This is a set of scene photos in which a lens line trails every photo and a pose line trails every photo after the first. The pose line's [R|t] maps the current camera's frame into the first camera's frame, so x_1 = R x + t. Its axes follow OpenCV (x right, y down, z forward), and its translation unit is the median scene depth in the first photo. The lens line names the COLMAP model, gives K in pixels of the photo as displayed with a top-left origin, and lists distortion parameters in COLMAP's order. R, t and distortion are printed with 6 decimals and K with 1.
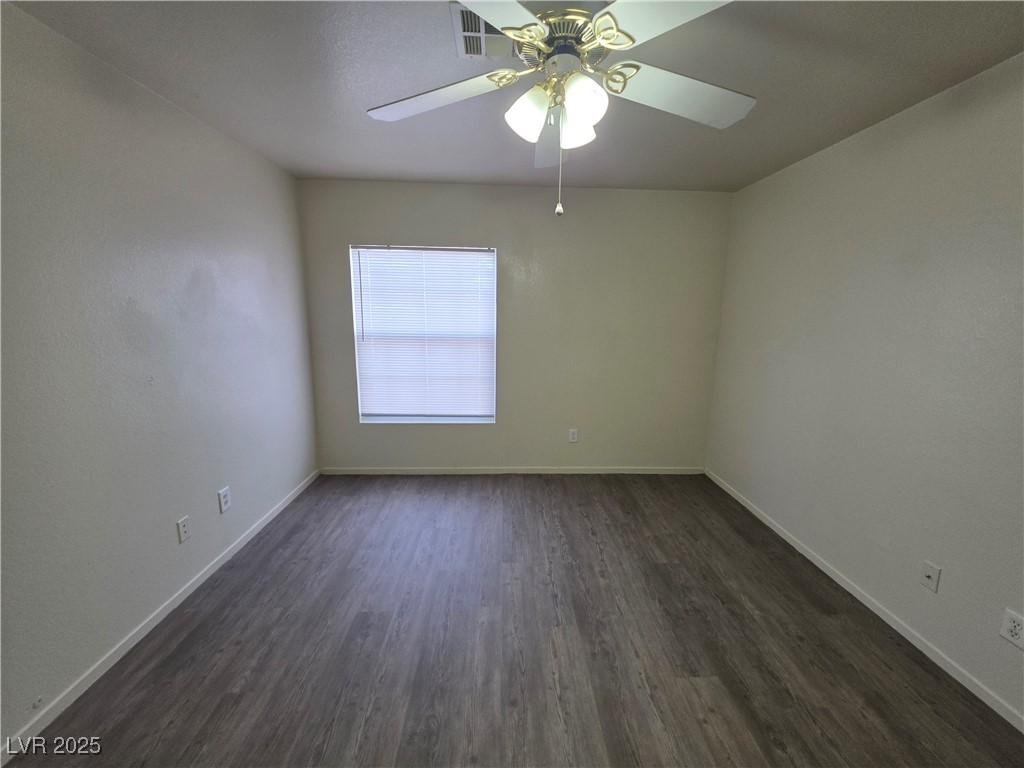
lens RADIAL K [[416.0, 0, 513.0], [0, 416.0, 385.1], [0, 0, 1]] dist [0.006718, -0.001982]
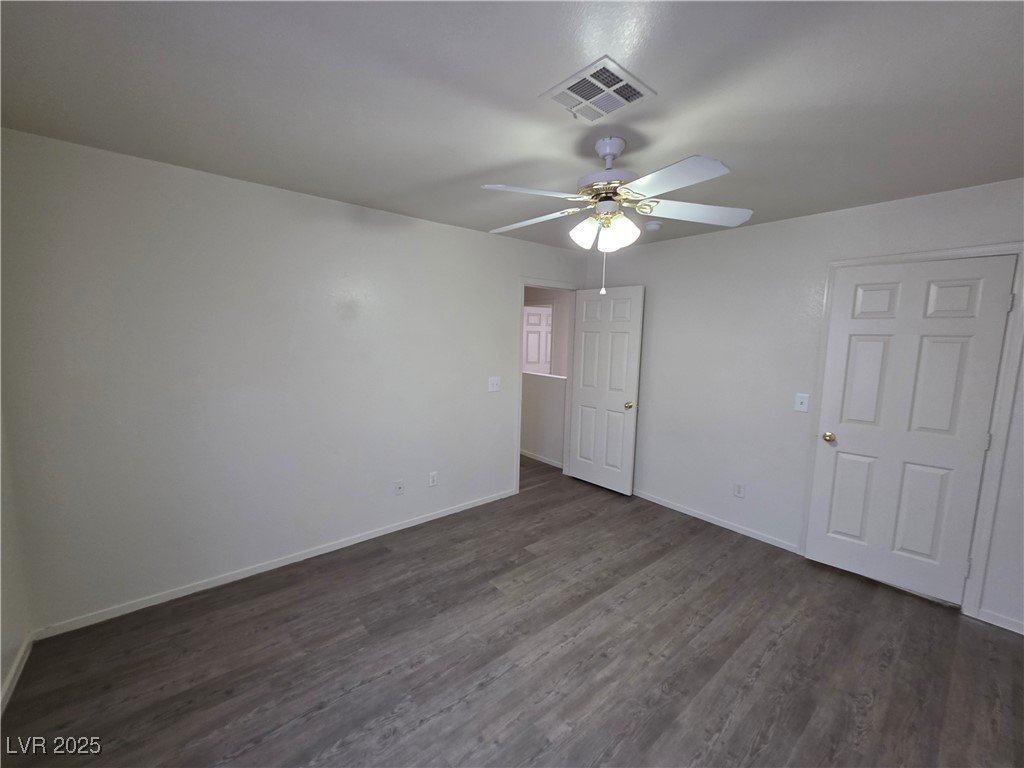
lens RADIAL K [[416.0, 0, 511.2], [0, 416.0, 382.5], [0, 0, 1]] dist [0.006718, -0.001982]
pose [[-0.625825, -0.121813, 0.770392, -0.628038], [0.110408, 0.963947, 0.242107, -0.359237], [-0.772110, 0.236574, -0.589813, 1.565574]]
